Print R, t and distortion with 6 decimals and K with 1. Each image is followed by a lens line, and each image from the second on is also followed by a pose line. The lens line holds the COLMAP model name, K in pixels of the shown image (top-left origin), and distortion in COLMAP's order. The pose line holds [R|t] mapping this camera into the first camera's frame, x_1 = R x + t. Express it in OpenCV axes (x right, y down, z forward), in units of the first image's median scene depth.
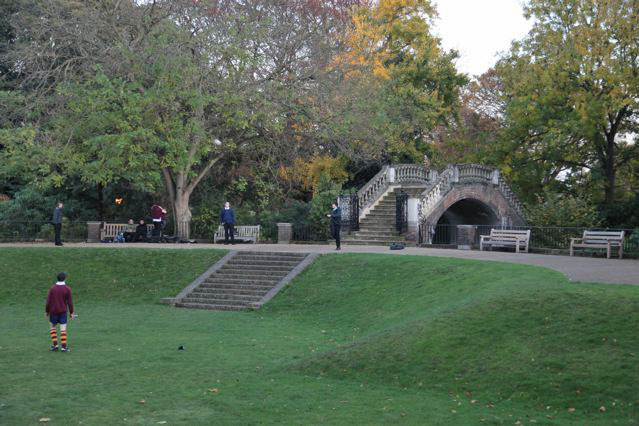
lens RADIAL K [[1062.7, 0, 319.3], [0, 1062.7, 211.8], [0, 0, 1]] dist [0.103792, 0.000000]
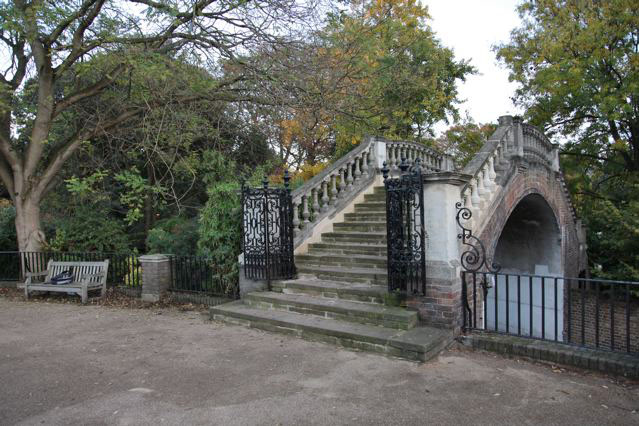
lens RADIAL K [[441.3, 0, 320.5], [0, 441.3, 216.4], [0, 0, 1]] dist [-0.088376, 0.022572]
pose [[0.994760, -0.029975, -0.097749, 0.061586], [0.029551, 0.999547, -0.005779, -0.003824], [0.097878, 0.002860, 0.995194, 0.816117]]
